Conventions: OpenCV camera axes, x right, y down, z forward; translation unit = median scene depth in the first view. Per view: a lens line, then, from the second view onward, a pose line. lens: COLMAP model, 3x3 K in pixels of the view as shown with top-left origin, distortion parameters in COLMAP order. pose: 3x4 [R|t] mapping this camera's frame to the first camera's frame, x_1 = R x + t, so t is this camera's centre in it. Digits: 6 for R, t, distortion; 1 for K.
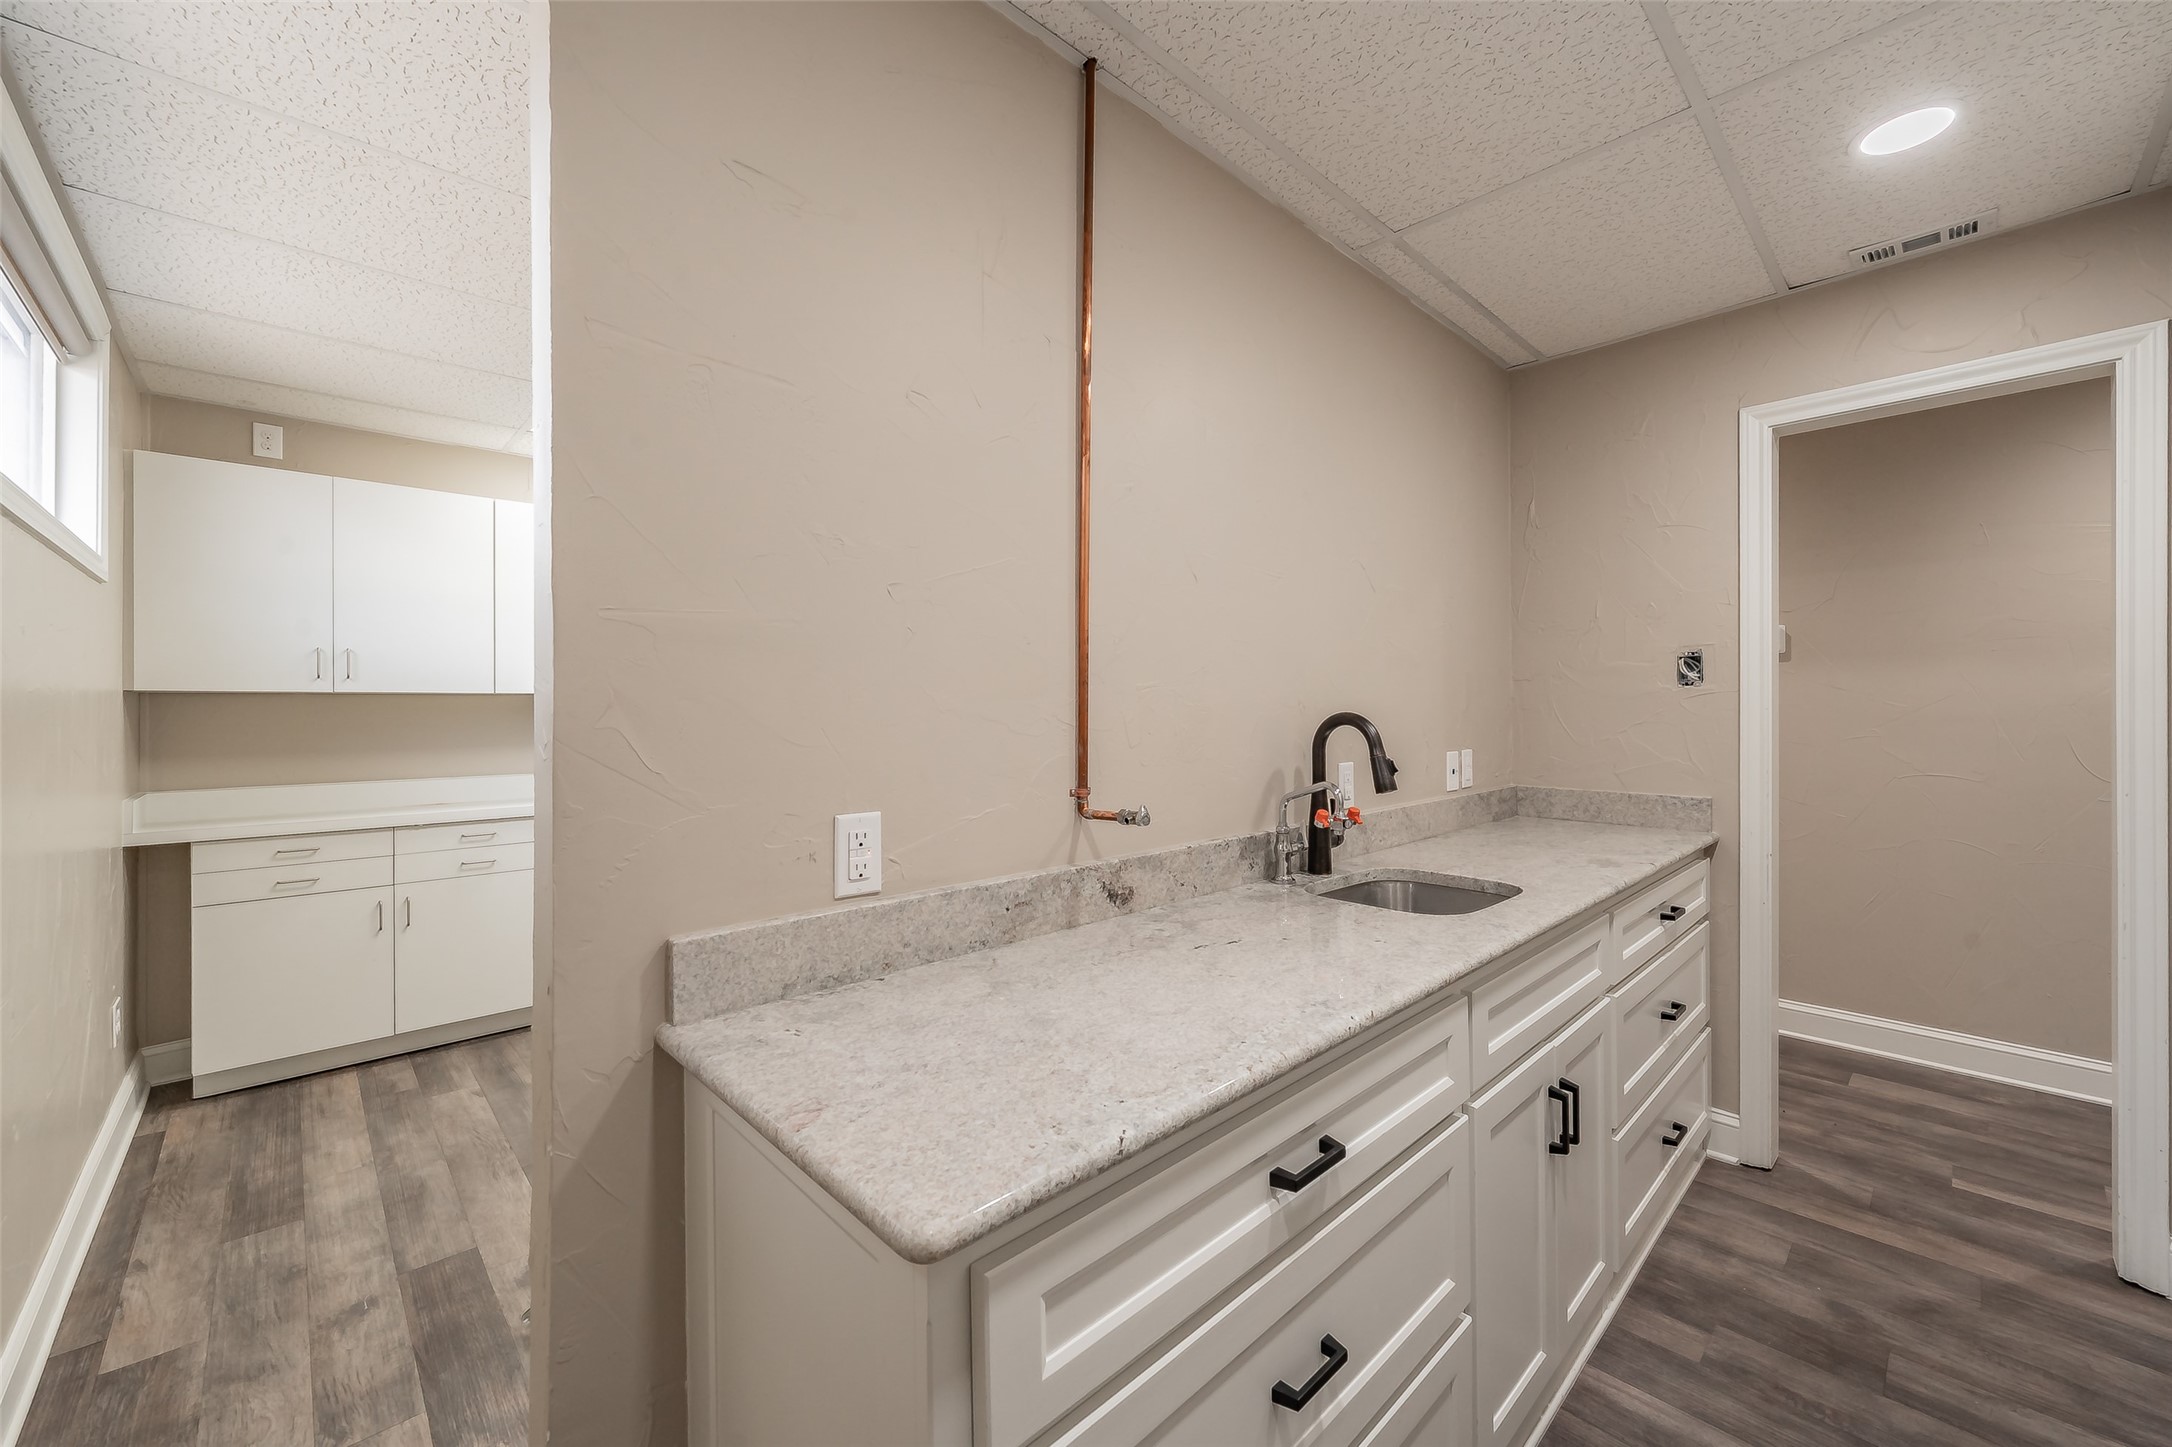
lens RADIAL K [[854.2, 0, 1077.3], [0, 854.2, 703.0], [0, 0, 1]] dist [0.001125, 0.000203]
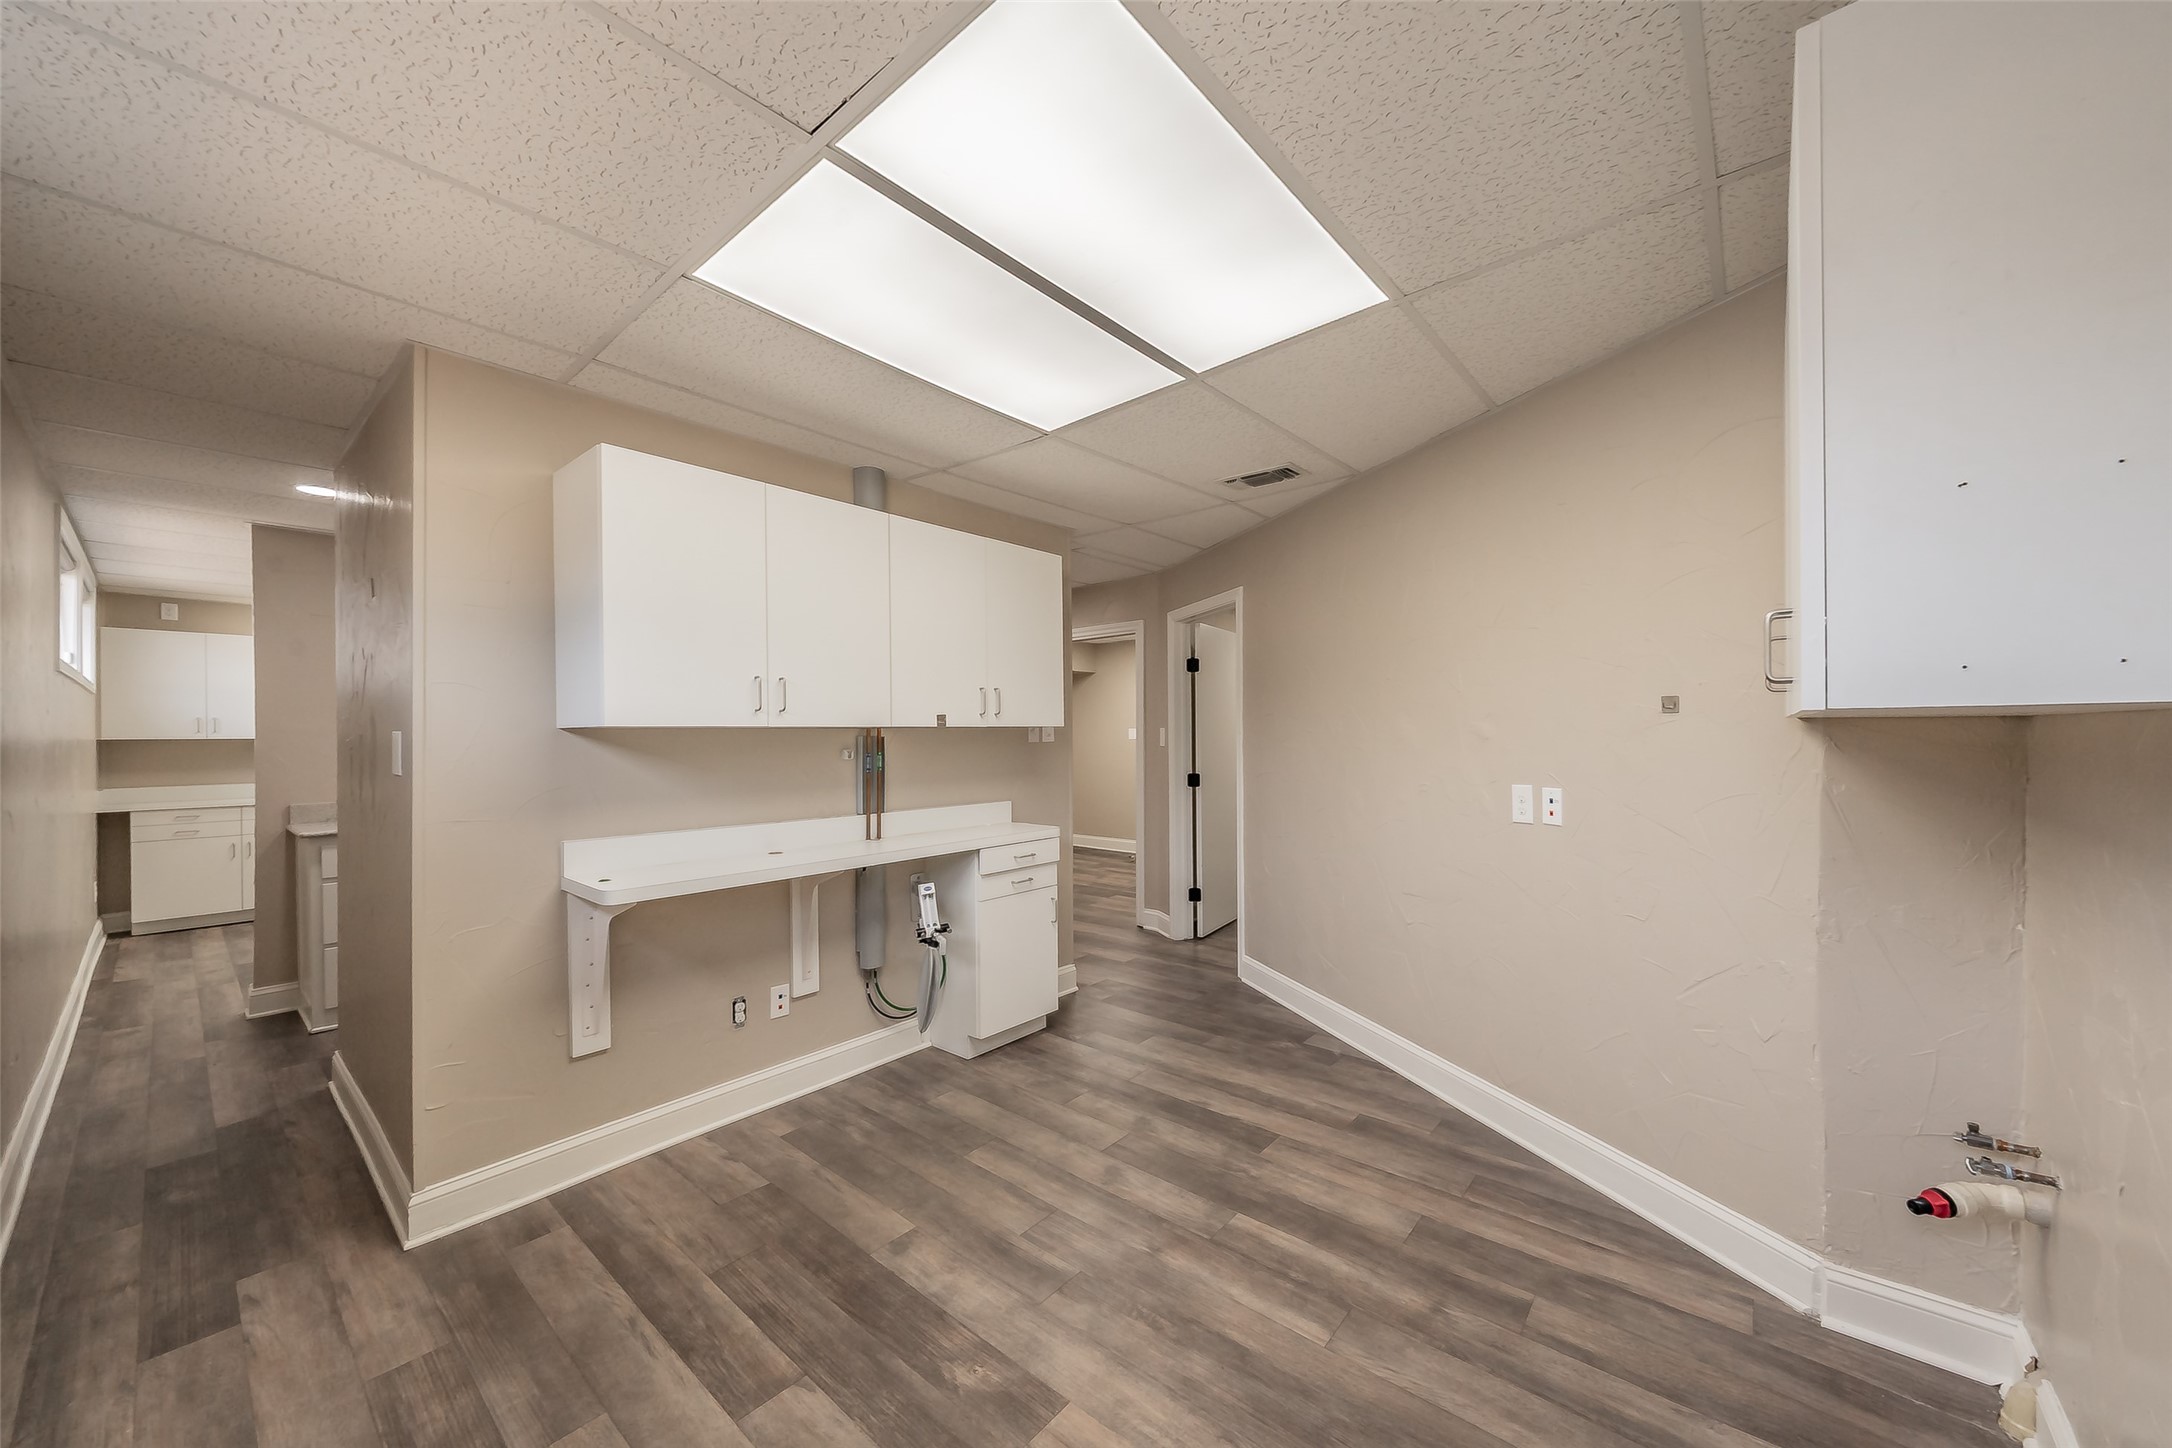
lens RADIAL K [[797.5, 0, 1084.7], [0, 797.5, 738.4], [0, 0, 1]] dist [0.001283, 0.000191]
pose [[0.994842, -0.007709, 0.101140, 1.081122], [0.007536, 0.999969, 0.002094, -0.003090], [-0.101153, -0.001321, 0.994870, -1.172683]]
